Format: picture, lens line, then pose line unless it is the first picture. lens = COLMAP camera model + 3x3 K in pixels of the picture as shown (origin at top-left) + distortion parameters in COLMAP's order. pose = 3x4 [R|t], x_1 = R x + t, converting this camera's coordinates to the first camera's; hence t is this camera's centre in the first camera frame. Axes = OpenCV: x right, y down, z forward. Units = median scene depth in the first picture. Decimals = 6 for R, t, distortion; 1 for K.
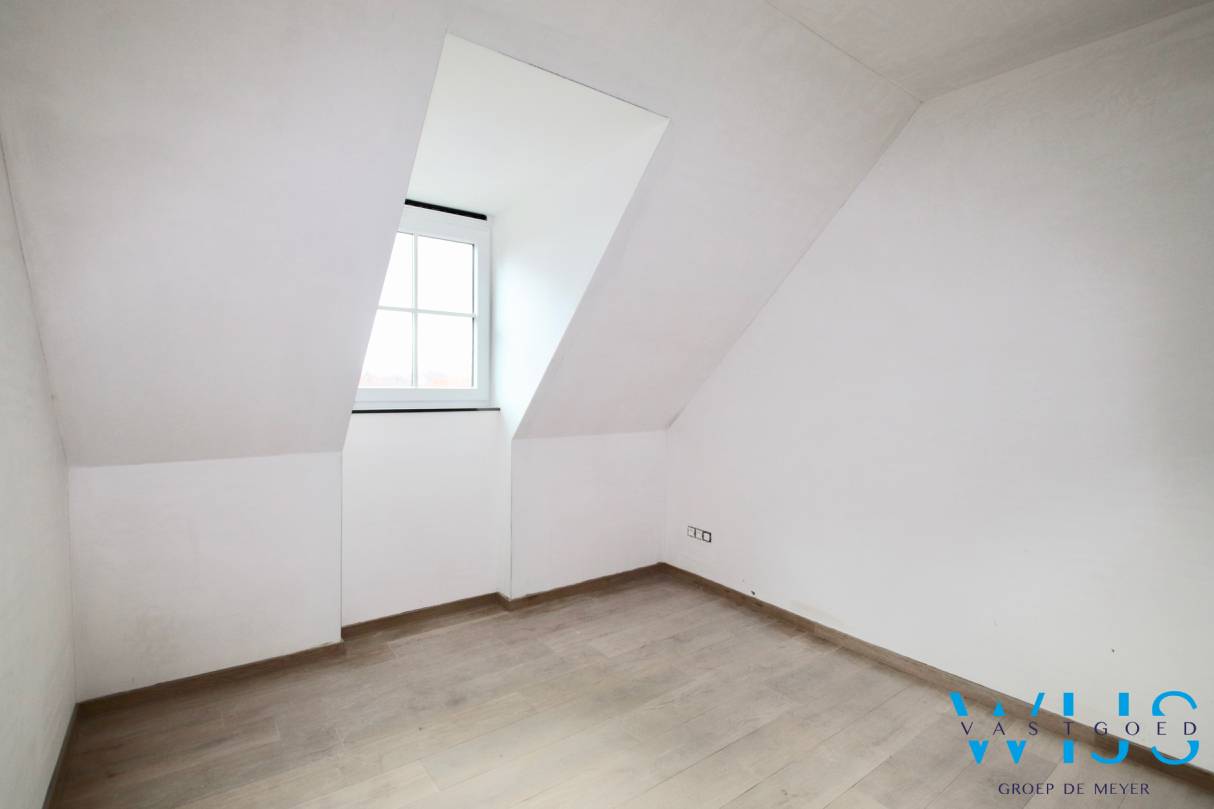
lens RADIAL K [[569.2, 0, 602.9], [0, 569.2, 391.4], [0, 0, 1]] dist [0.020455, -0.031040]
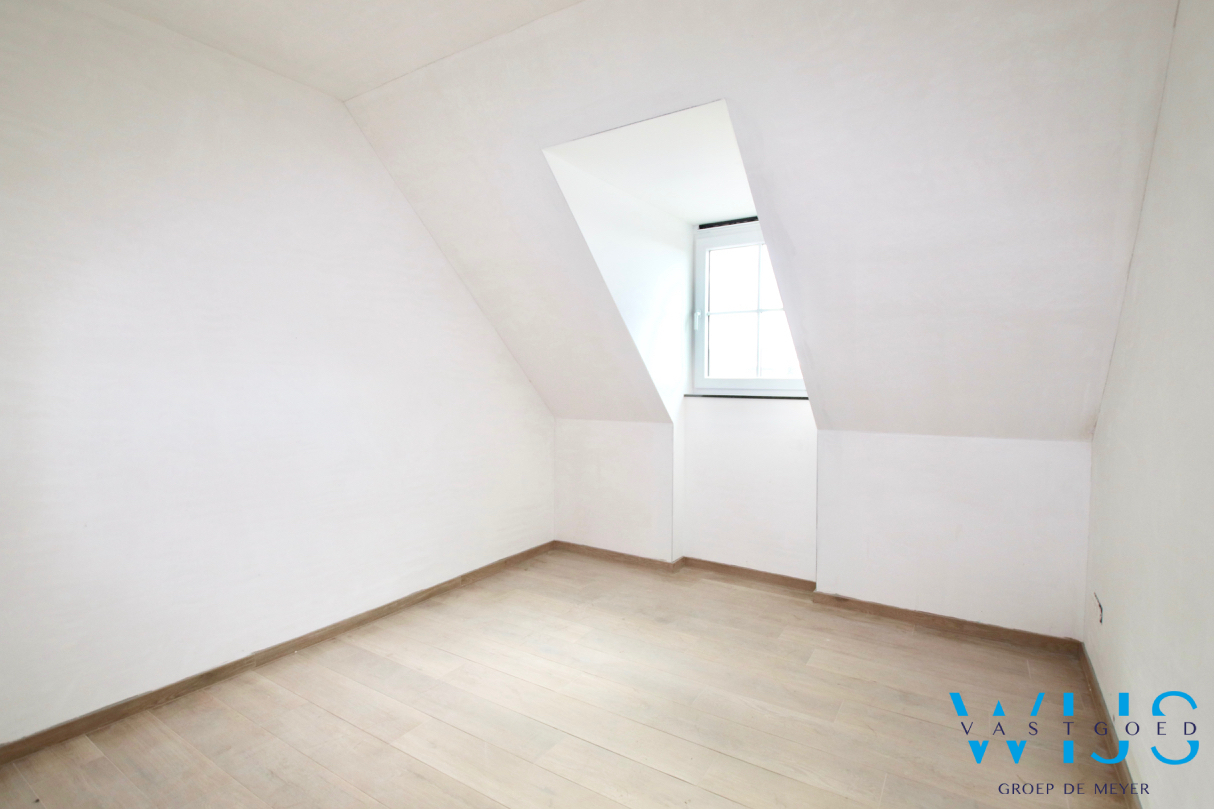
lens RADIAL K [[569.2, 0, 602.9], [0, 569.2, 391.4], [0, 0, 1]] dist [0.020455, -0.031040]
pose [[0.366470, 0.018042, -0.930255, 0.675218], [-0.021852, 0.999703, 0.010780, 0.016790], [0.930173, 0.016377, 0.366756, 0.311659]]
